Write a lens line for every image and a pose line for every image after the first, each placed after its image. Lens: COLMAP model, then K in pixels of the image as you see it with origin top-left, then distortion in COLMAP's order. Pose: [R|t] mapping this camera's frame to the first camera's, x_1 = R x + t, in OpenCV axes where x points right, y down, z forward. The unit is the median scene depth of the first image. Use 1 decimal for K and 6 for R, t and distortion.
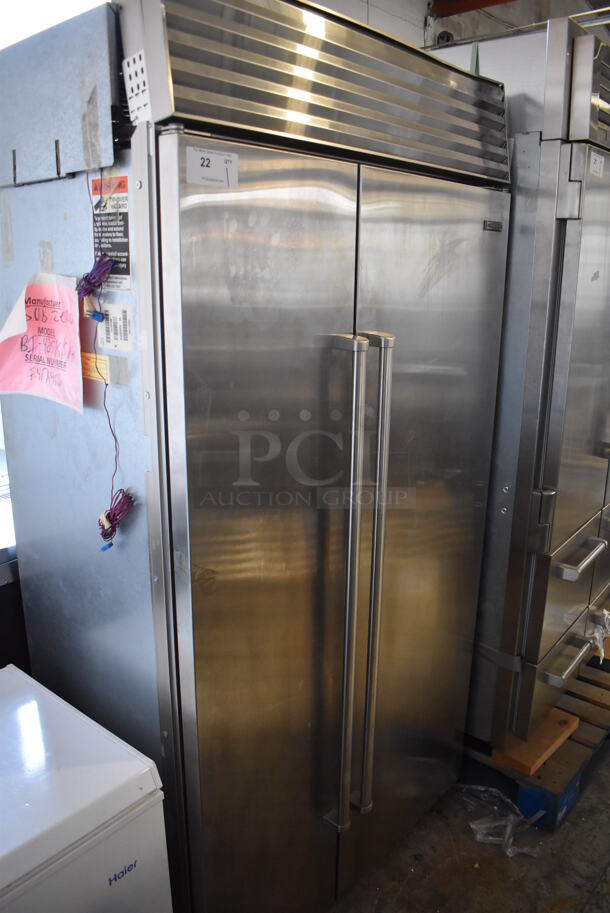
lens RADIAL K [[705.1, 0, 305.0], [0, 705.1, 456.5], [0, 0, 1]] dist [-0.058672, 0.001880]
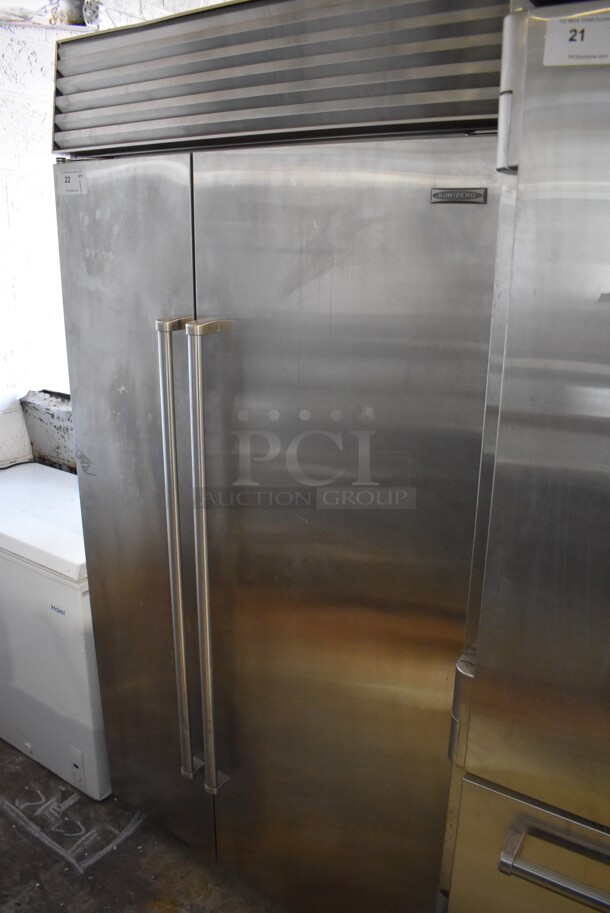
lens RADIAL K [[705.1, 0, 305.0], [0, 705.1, 456.5], [0, 0, 1]] dist [-0.058672, 0.001880]
pose [[0.117181, 0.286946, -0.950753, 1.194595], [-0.283079, 0.927283, 0.244973, -0.299773], [0.951911, 0.240432, 0.189888, 1.063556]]
